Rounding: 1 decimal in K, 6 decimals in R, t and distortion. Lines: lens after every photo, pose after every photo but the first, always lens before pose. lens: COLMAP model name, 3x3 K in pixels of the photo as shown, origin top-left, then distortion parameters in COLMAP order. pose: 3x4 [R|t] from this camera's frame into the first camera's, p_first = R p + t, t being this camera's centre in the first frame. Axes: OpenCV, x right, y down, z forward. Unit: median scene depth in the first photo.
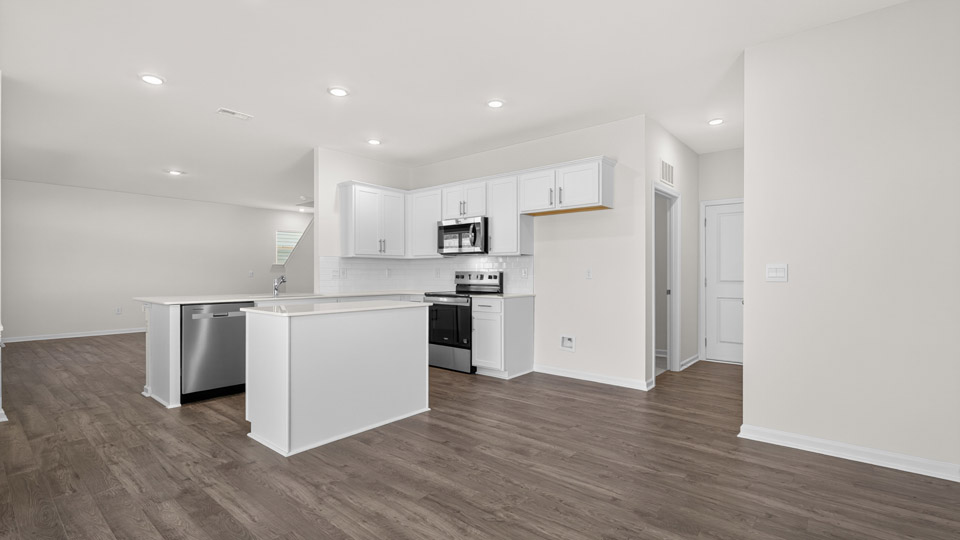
lens RADIAL K [[439.6, 0, 477.6], [0, 439.6, 271.8], [0, 0, 1]] dist [-0.004723, -0.001122]
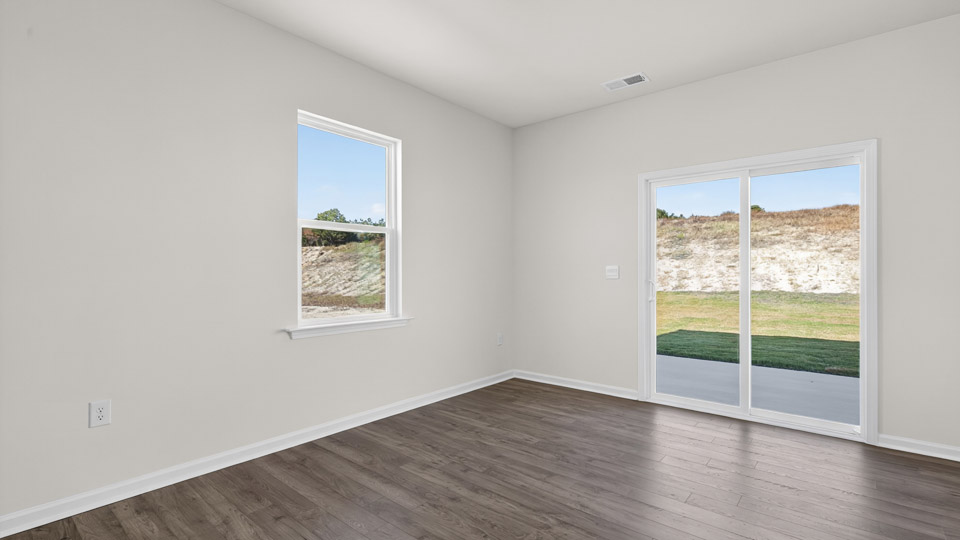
lens RADIAL K [[439.6, 0, 475.2], [0, 439.6, 270.2], [0, 0, 1]] dist [-0.004723, -0.001122]
pose [[-0.999997, 0.001908, -0.001815, 0.190915], [0.001930, 0.999926, -0.012033, 0.009388], [0.001792, -0.012036, -0.999926, 1.691266]]
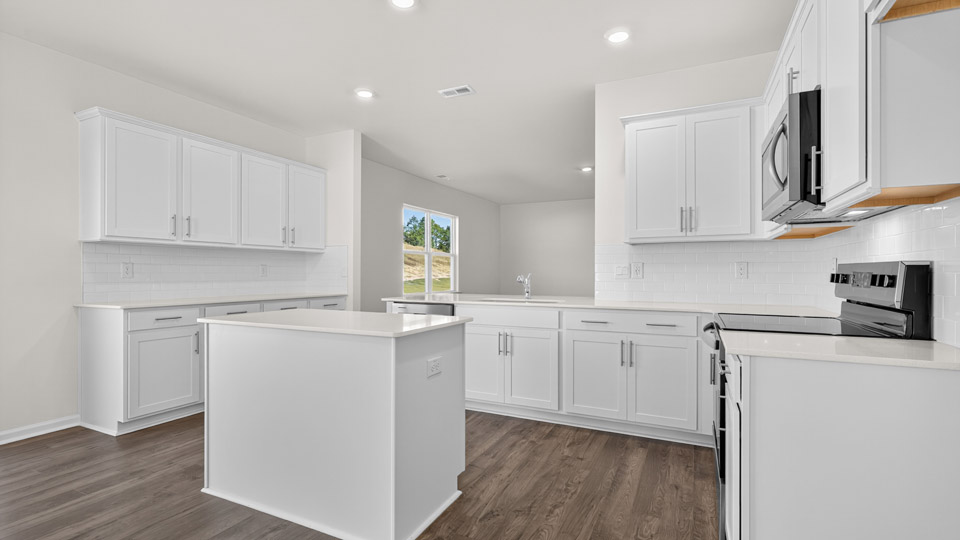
lens RADIAL K [[439.6, 0, 480.8], [0, 439.6, 270.9], [0, 0, 1]] dist [-0.004723, -0.001122]
pose [[0.263722, 0.001430, -0.964598, 0.569032], [0.004841, 0.999984, 0.002806, 0.005424], [0.964587, -0.005410, 0.263710, 1.462904]]
